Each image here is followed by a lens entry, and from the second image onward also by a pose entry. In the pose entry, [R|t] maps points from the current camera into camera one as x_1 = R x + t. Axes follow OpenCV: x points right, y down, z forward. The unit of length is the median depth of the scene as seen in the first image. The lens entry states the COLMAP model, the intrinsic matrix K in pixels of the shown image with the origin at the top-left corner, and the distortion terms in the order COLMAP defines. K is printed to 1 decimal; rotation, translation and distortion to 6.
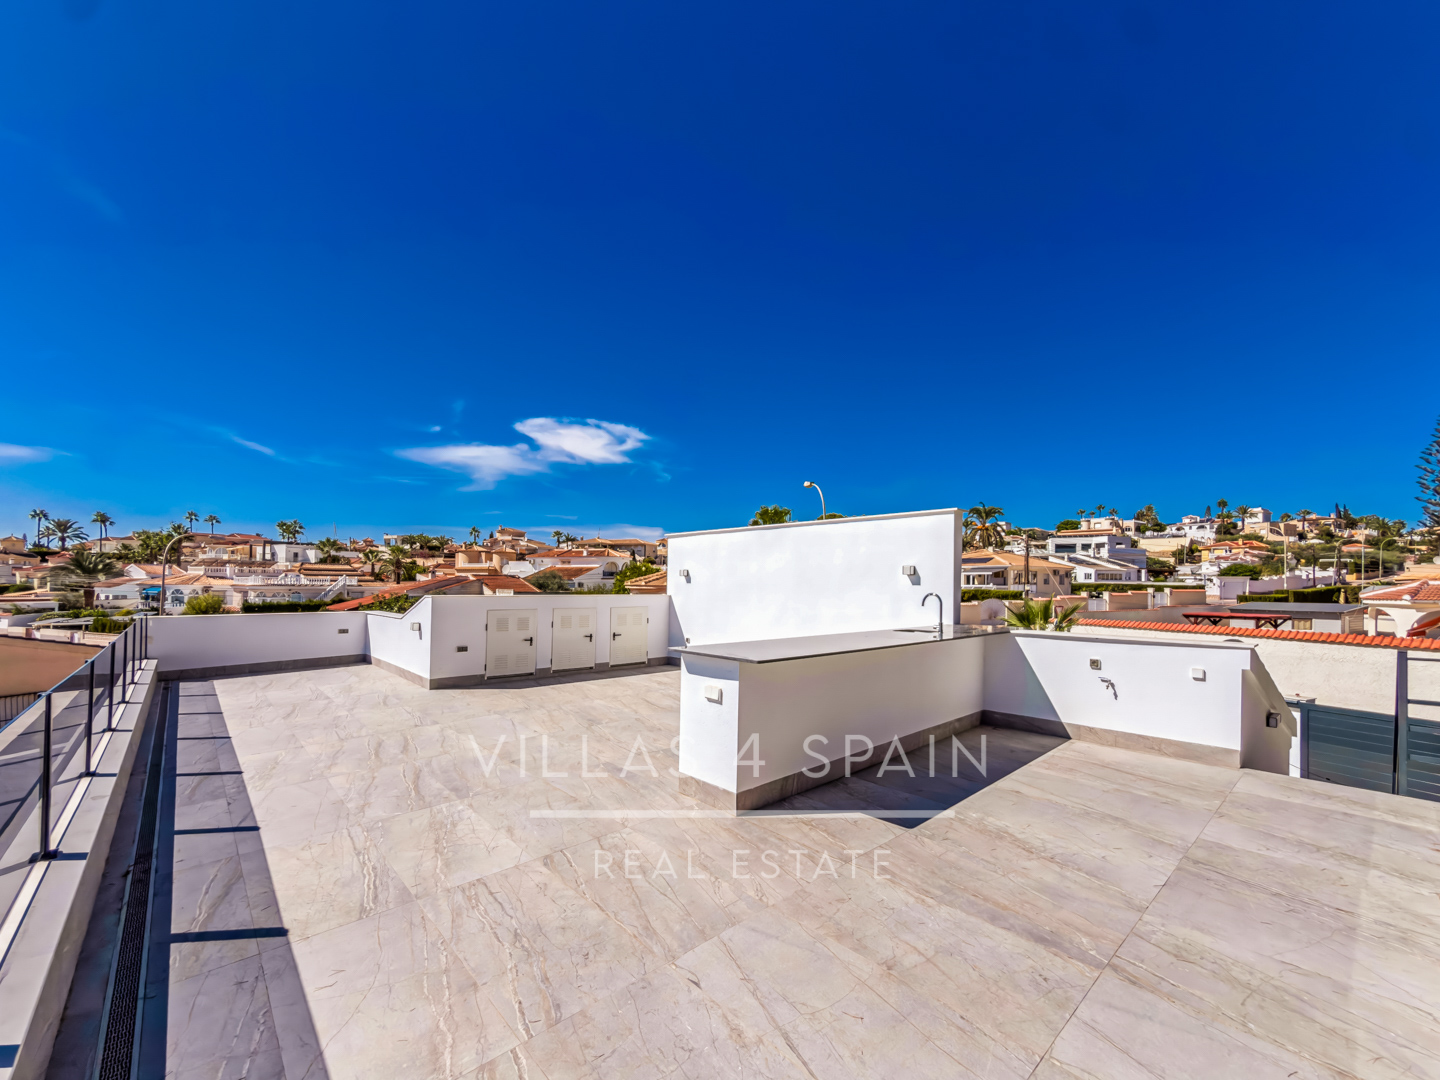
lens RADIAL K [[597.7, 0, 722.7], [0, 597.7, 549.5], [0, 0, 1]] dist [0.001181, -0.000270]
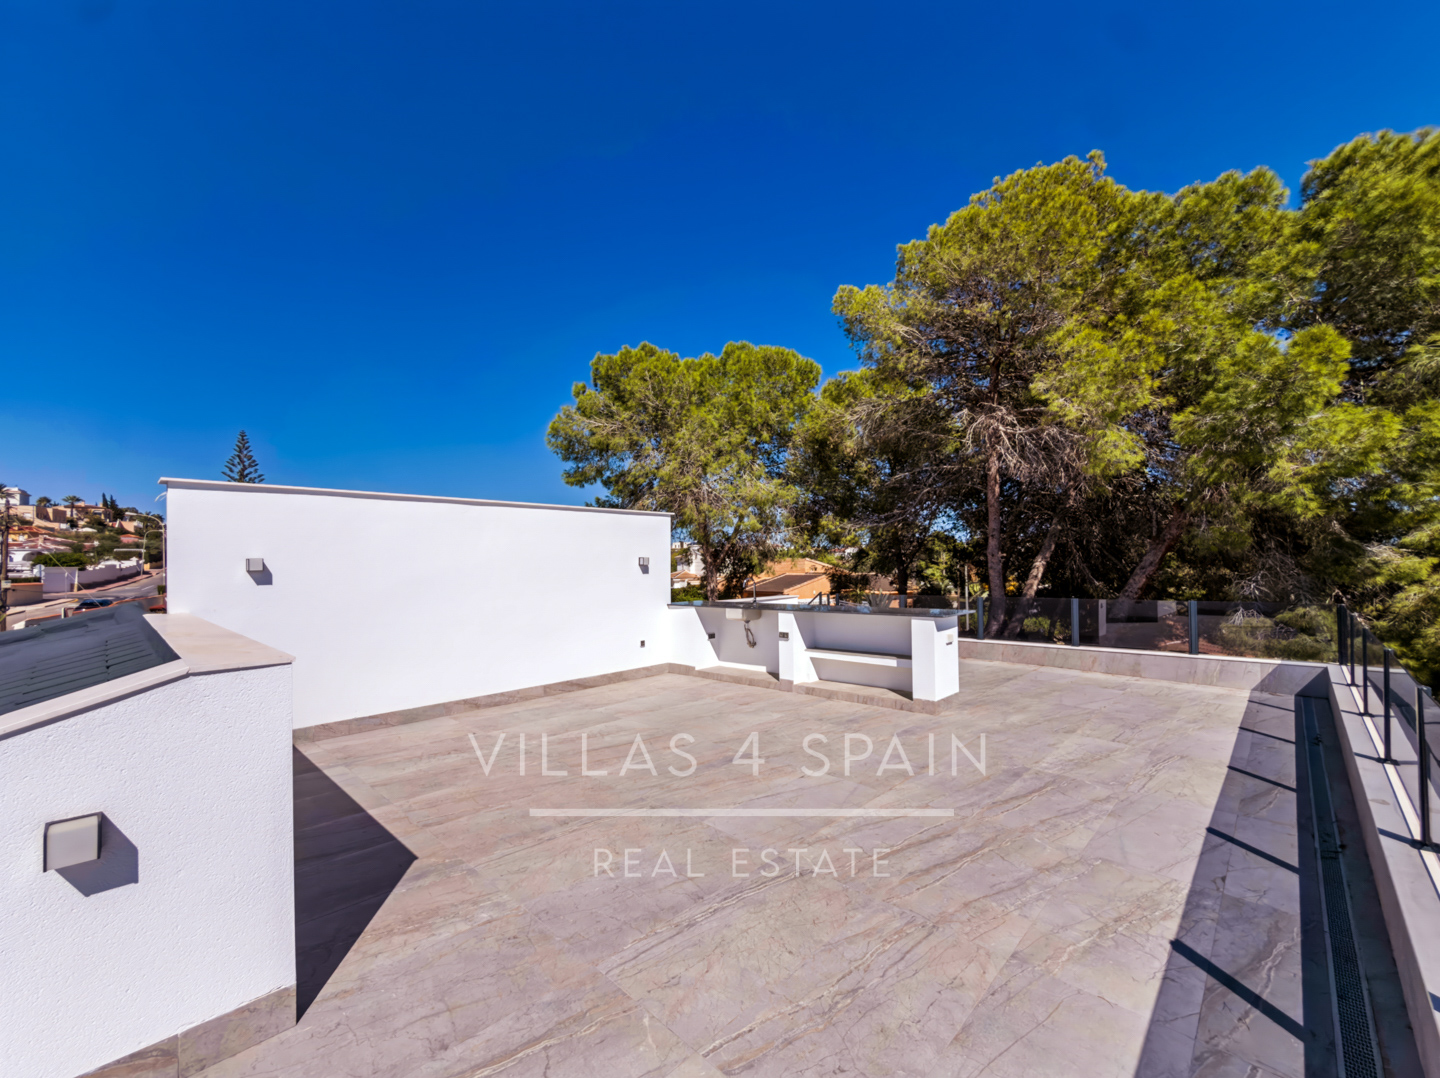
lens RADIAL K [[597.7, 0, 705.3], [0, 597.7, 546.0], [0, 0, 1]] dist [0.001181, -0.000270]
pose [[-0.063518, 0.024814, 0.997672, -0.119510], [-0.037318, 0.998933, -0.027221, 0.004282], [-0.997283, -0.038960, -0.062525, 0.132608]]
